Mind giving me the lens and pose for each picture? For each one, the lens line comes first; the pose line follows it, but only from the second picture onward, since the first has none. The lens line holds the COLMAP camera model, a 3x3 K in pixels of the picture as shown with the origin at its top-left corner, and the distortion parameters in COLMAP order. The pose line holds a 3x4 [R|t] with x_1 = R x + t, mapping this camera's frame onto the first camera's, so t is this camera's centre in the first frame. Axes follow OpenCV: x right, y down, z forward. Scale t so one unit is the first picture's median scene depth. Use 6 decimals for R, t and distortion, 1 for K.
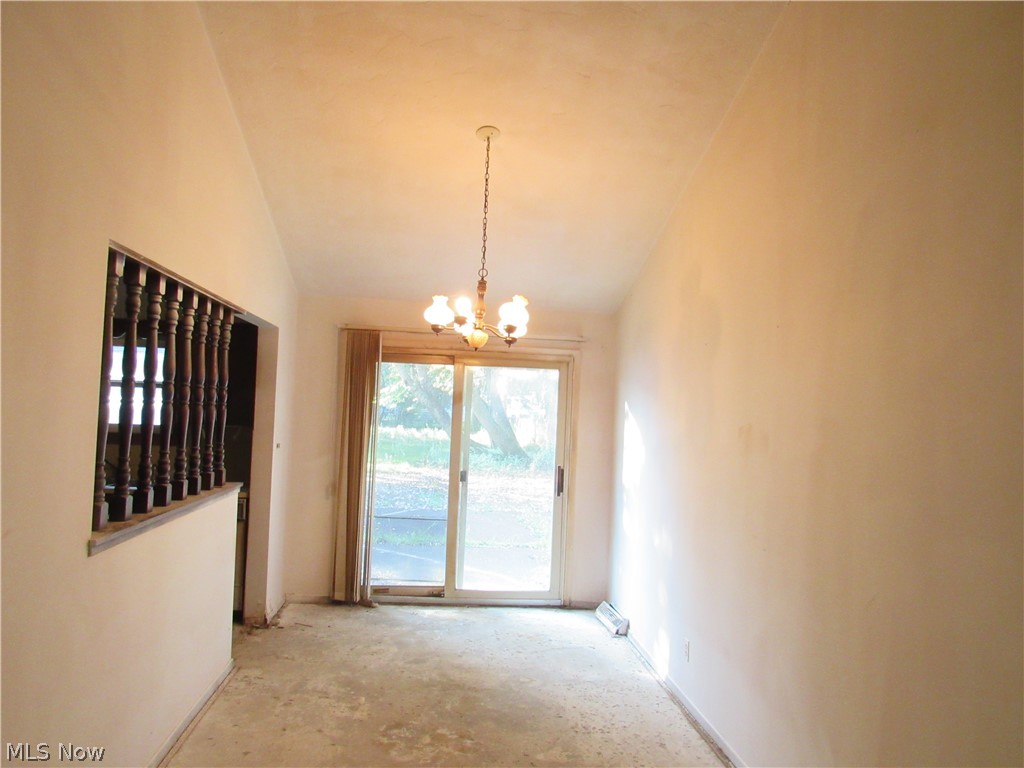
lens RADIAL K [[739.4, 0, 521.5], [0, 739.4, 382.8], [0, 0, 1]] dist [-0.017517, -0.003617]
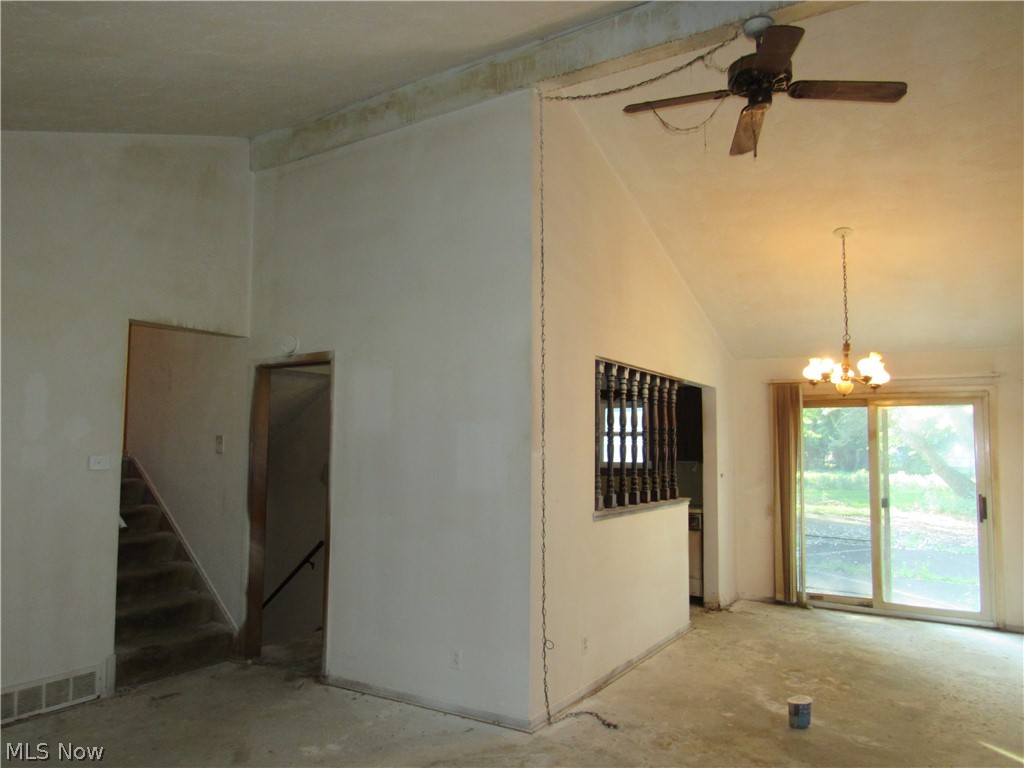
lens RADIAL K [[739.4, 0, 512.5], [0, 739.4, 382.7], [0, 0, 1]] dist [-0.017517, -0.003617]
pose [[0.789143, -0.083077, -0.608565, 0.238967], [0.042179, 0.995801, -0.081245, 0.012369], [0.612759, 0.038446, 0.789334, -0.356082]]
